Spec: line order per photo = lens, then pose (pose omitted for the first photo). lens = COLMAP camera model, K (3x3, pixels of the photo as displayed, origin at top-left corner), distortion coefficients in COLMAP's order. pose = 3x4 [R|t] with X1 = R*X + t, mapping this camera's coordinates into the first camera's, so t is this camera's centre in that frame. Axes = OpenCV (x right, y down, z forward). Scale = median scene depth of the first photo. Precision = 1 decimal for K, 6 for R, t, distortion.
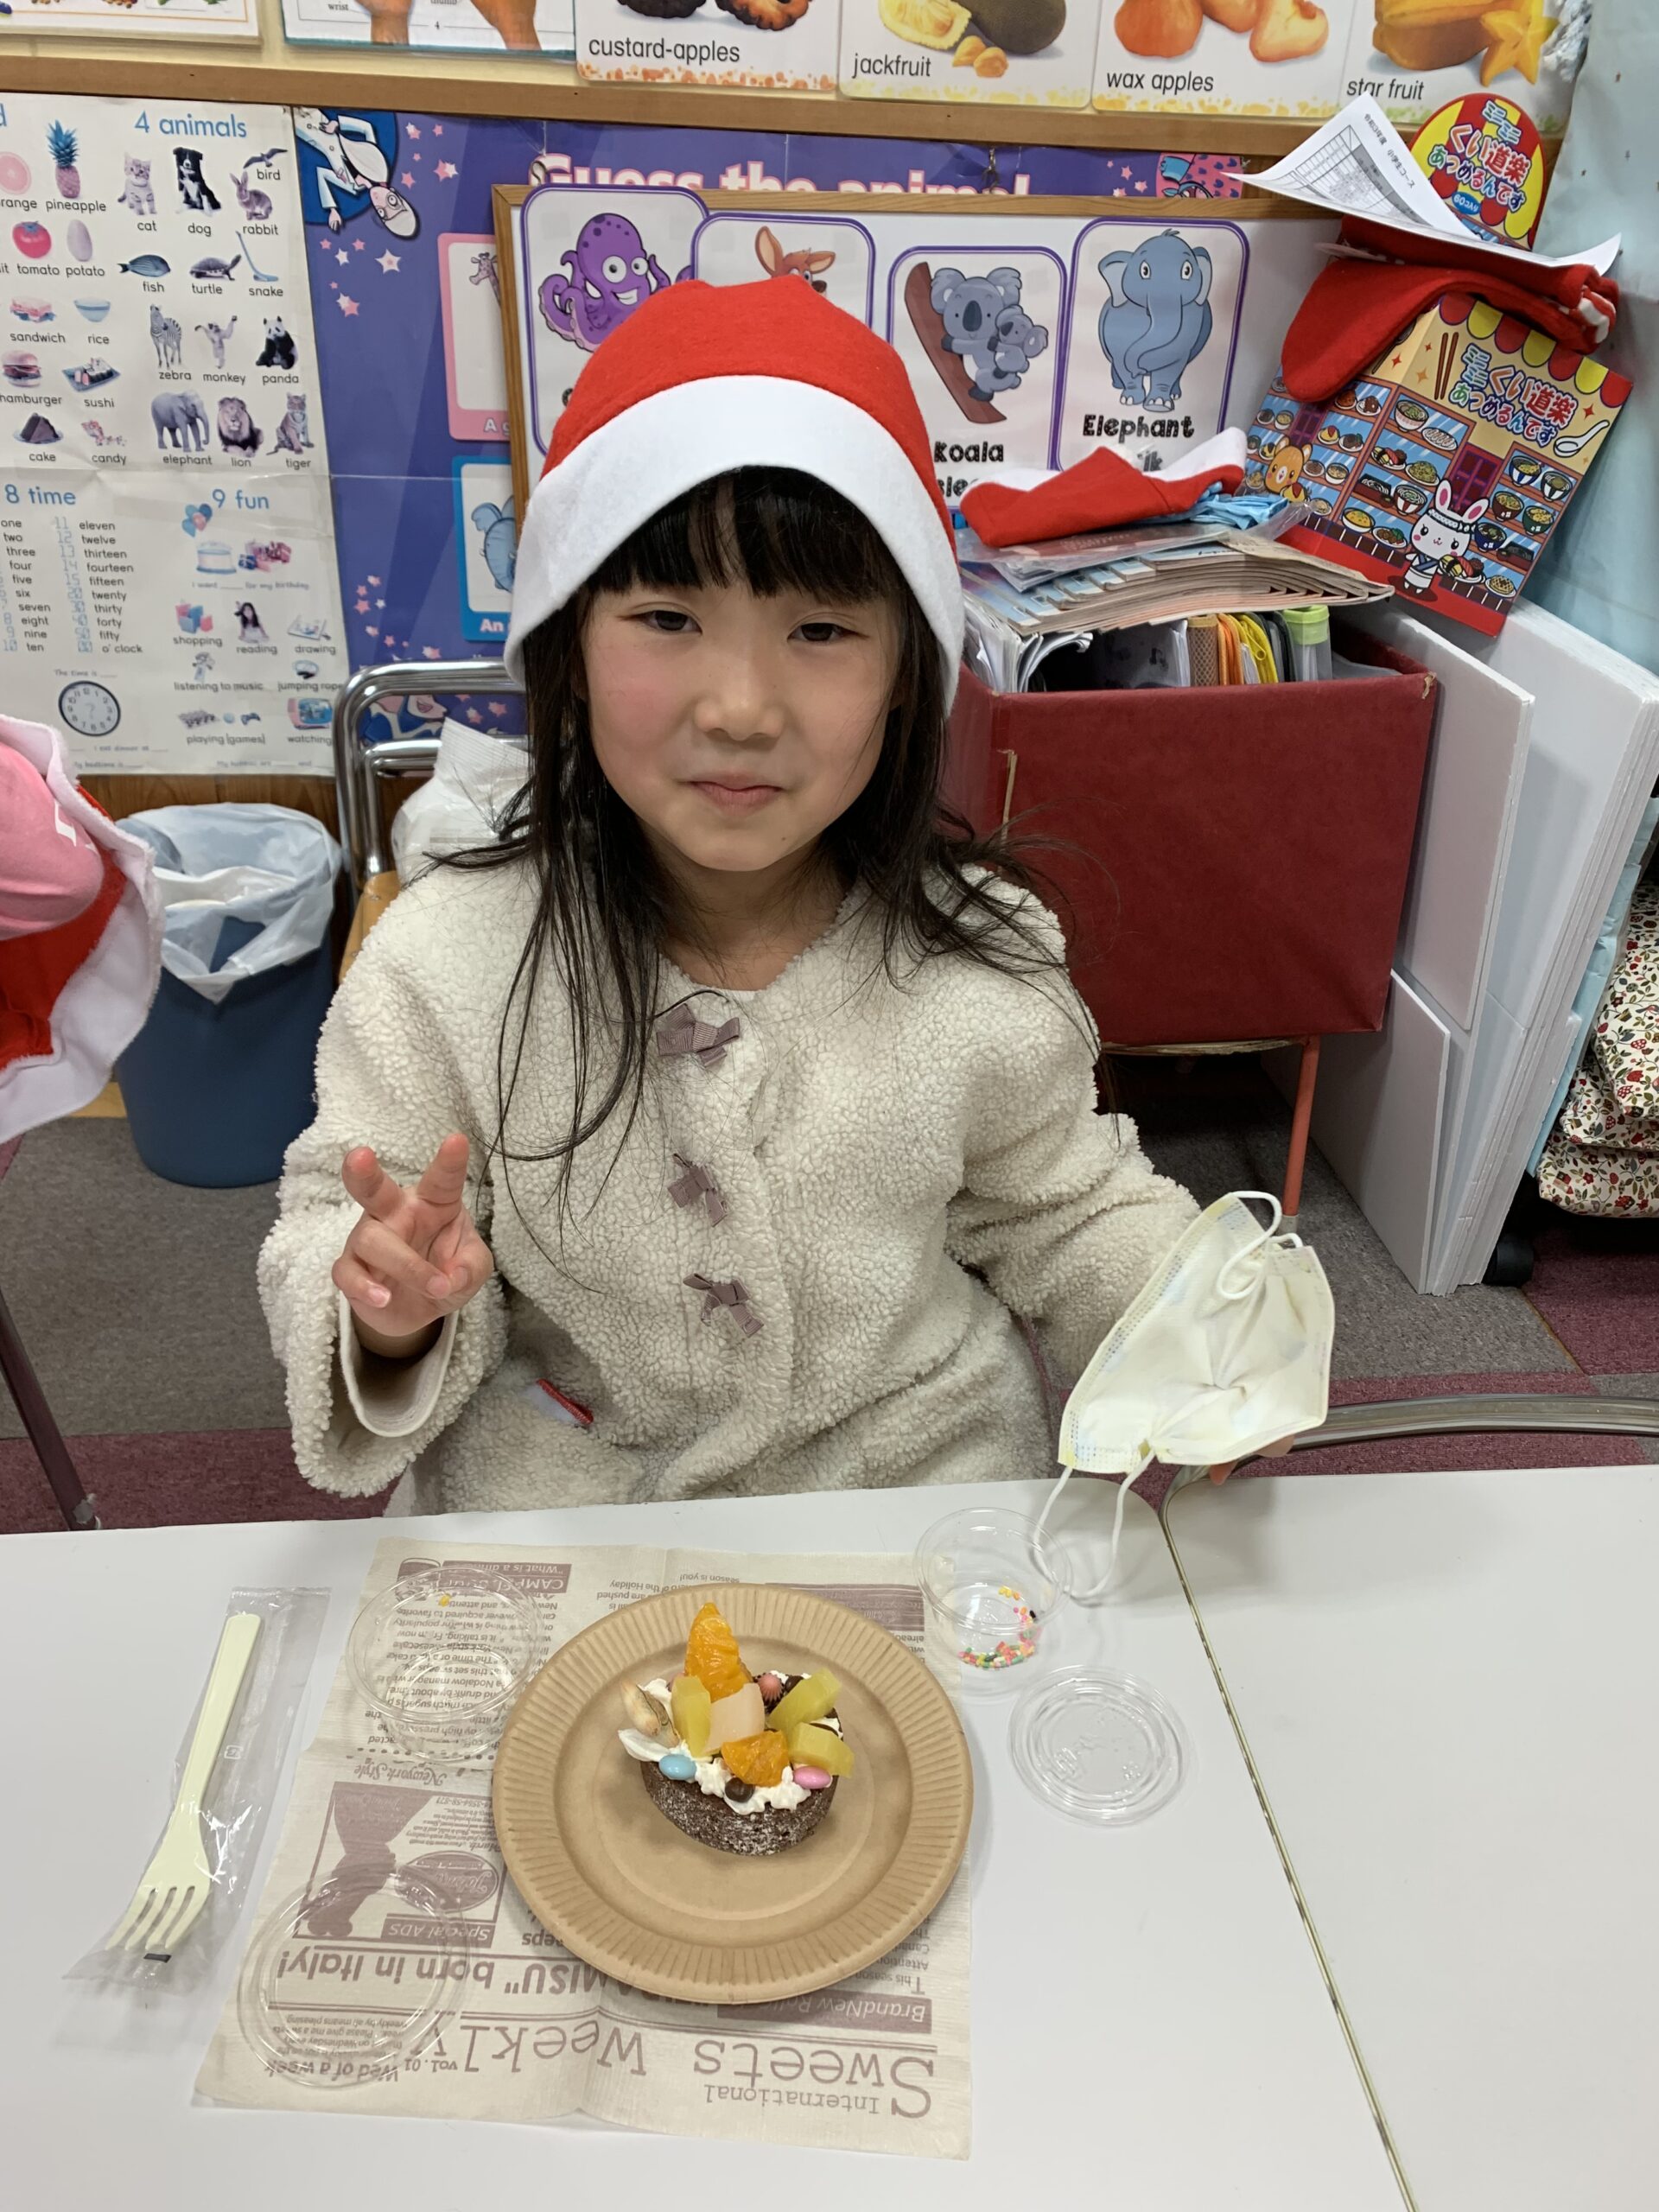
lens RADIAL K [[1689.5, 0, 808.6], [0, 1689.5, 1119.6], [0, 0, 1]] dist [0.007597, -0.001079]
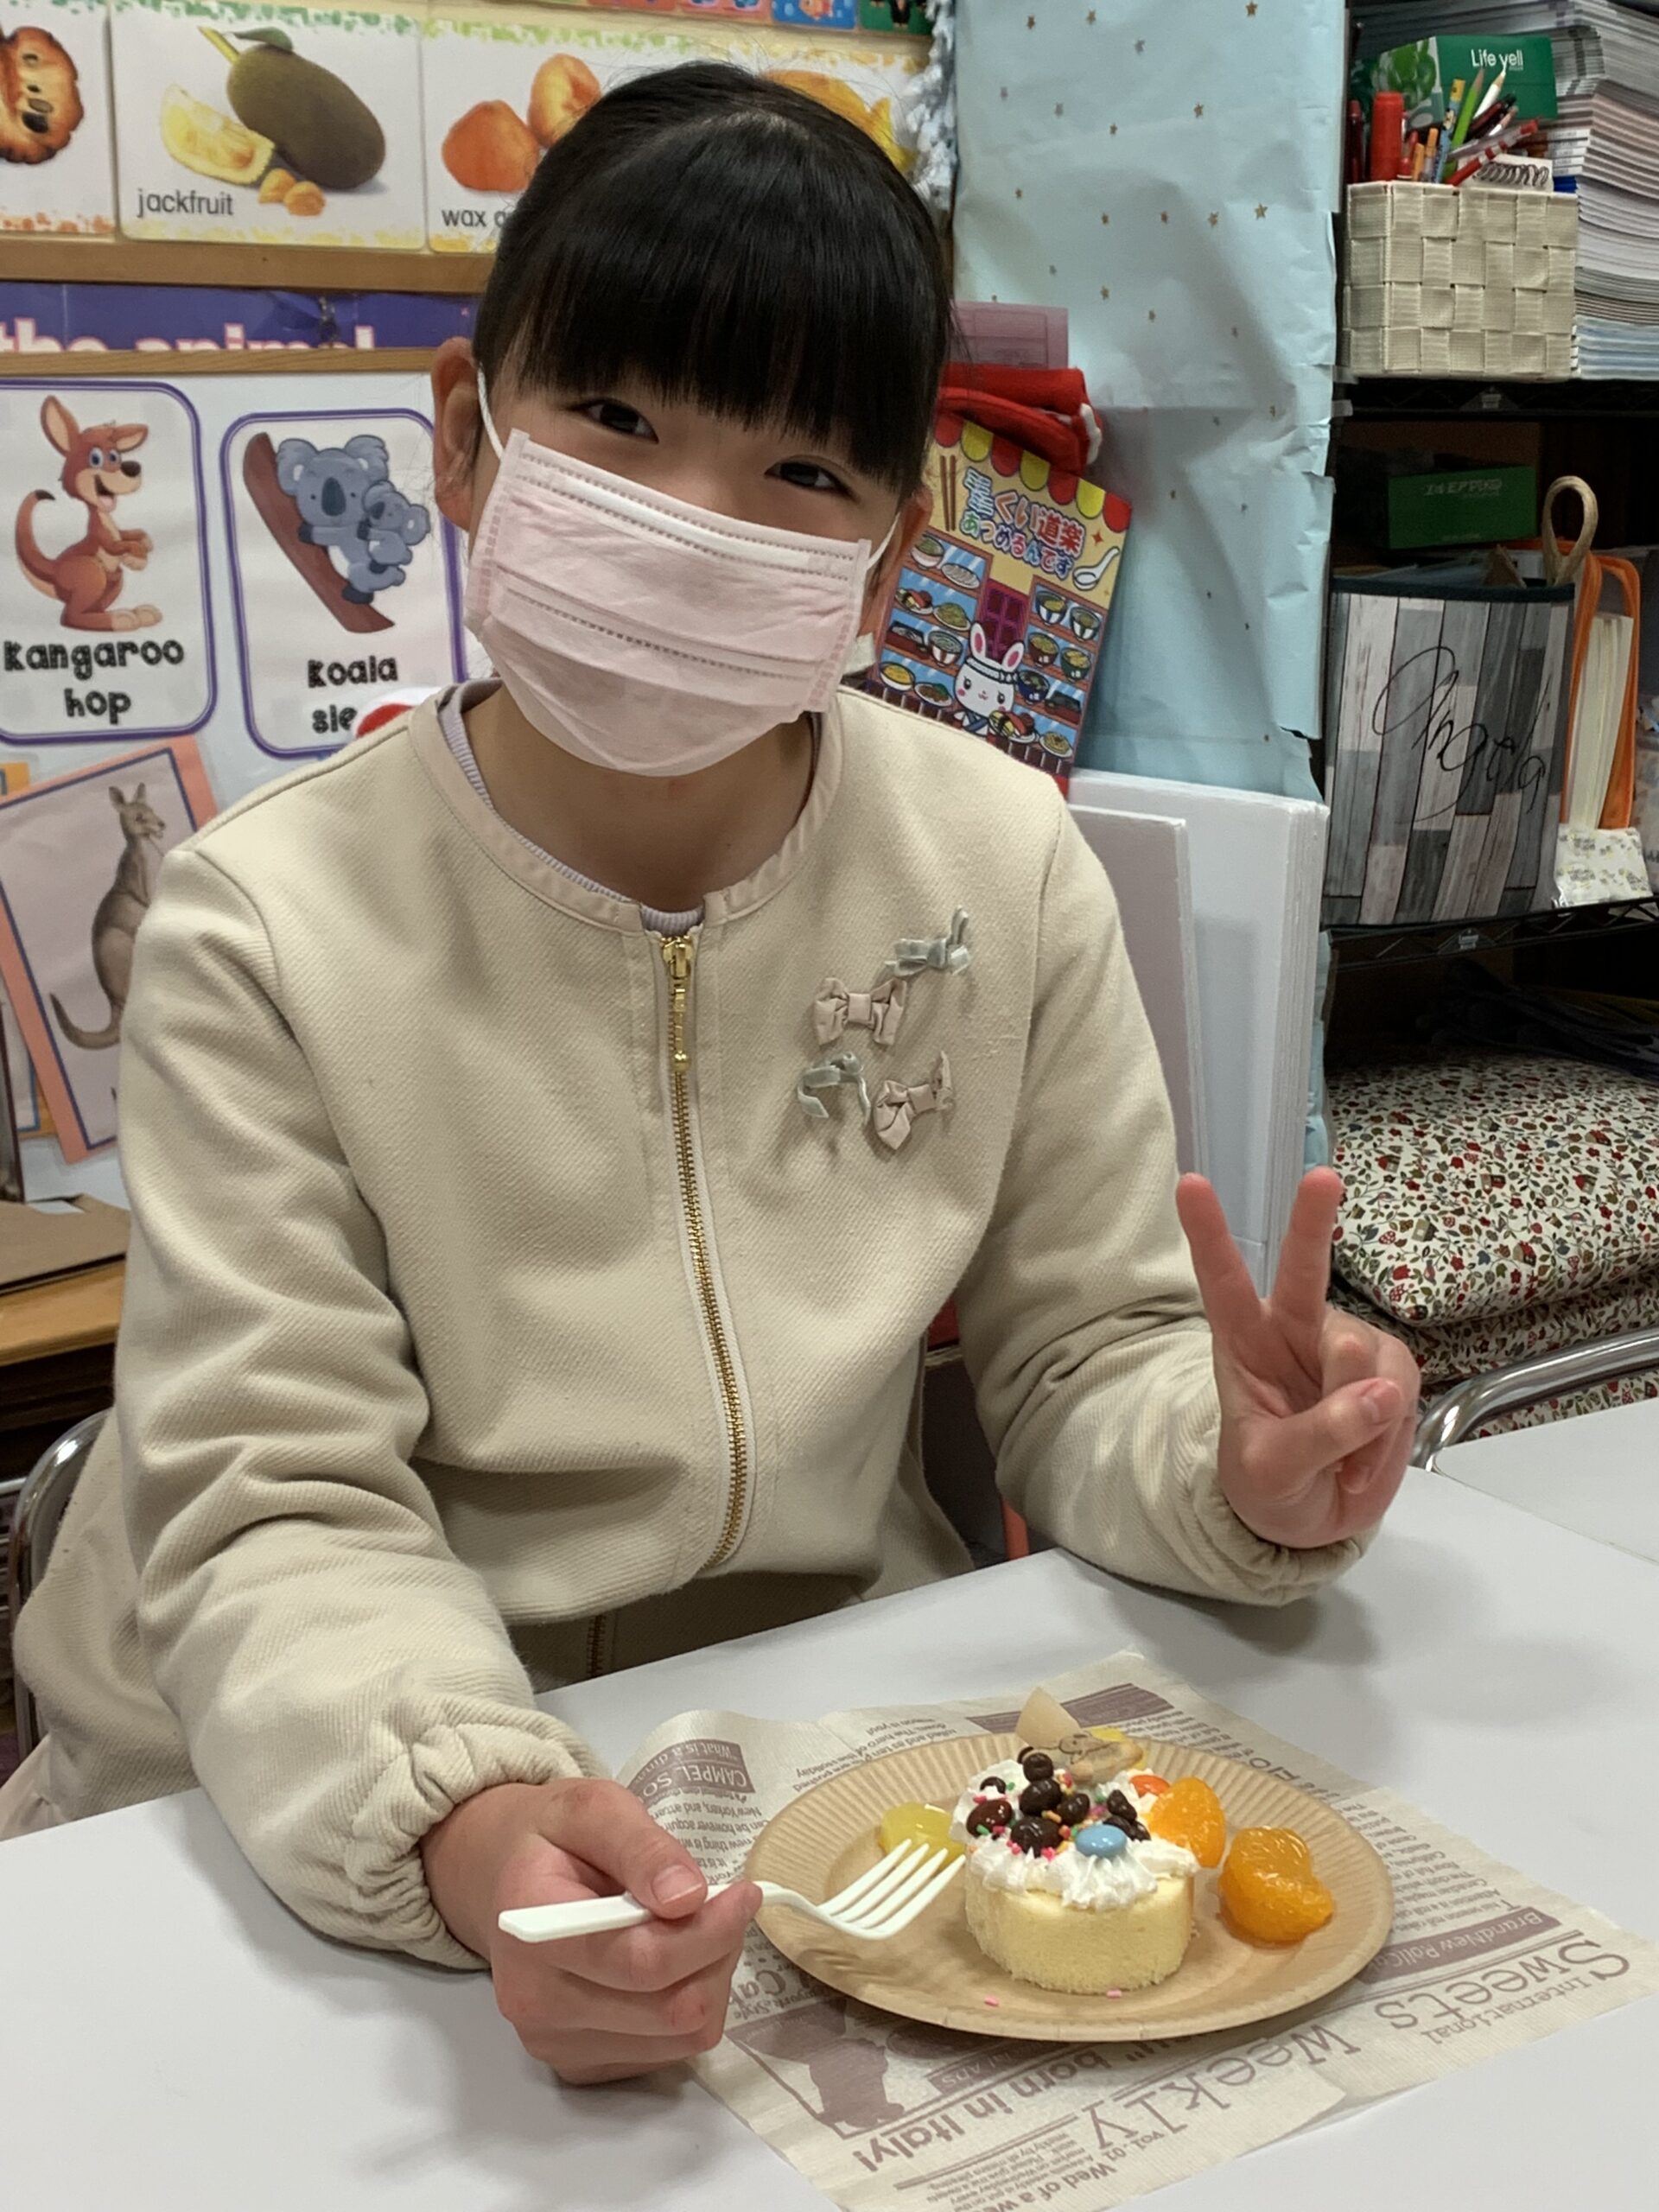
lens RADIAL K [[2992.8, 0, 827.4], [0, 2992.8, 1084.2], [0, 0, 1]] dist [0.066599, 0.000000]
pose [[0.882723, -0.148392, 0.445847, -0.349780], [0.288046, 0.920532, -0.263913, 0.181318], [-0.371253, 0.361387, 0.855319, -0.125265]]
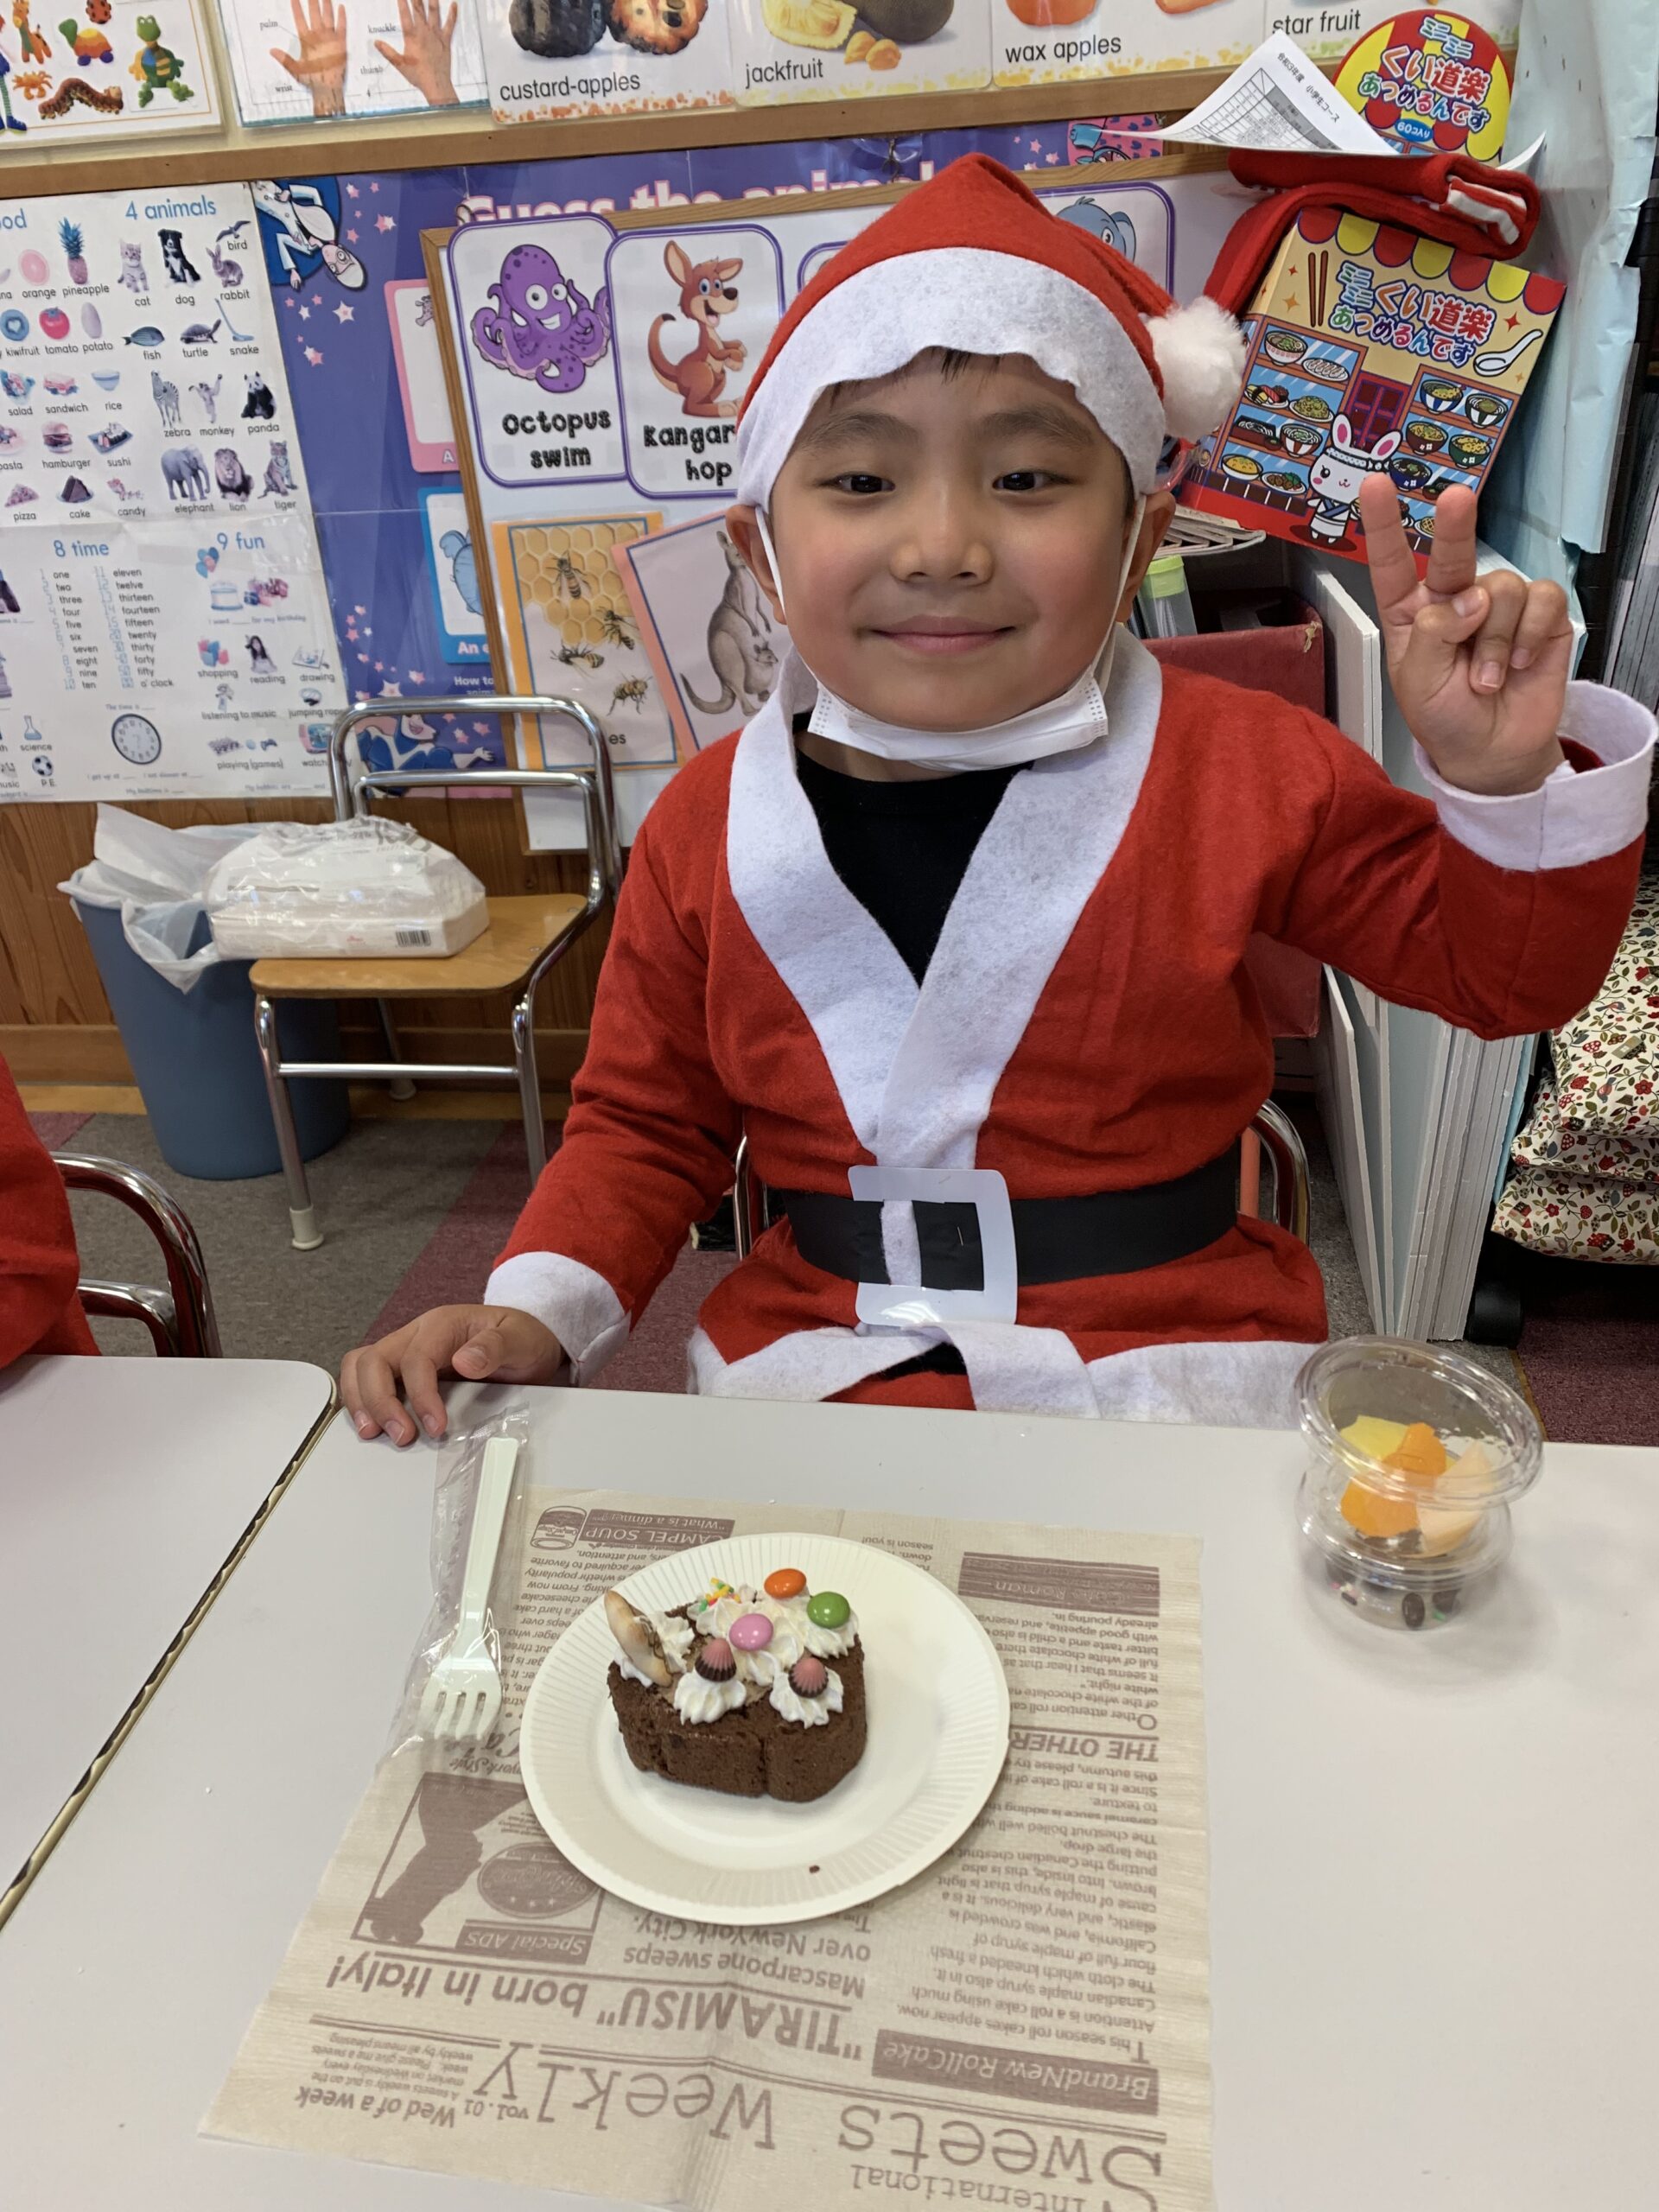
lens RADIAL K [[1689.5, 0, 807.8], [0, 1689.5, 1099.4], [0, 0, 1]] dist [0.007597, -0.001079]
pose [[0.959954, 0.024267, -0.279106, 0.348236], [-0.048940, 0.995449, -0.081775, 0.068541], [0.275851, 0.092159, 0.956772, 0.089899]]
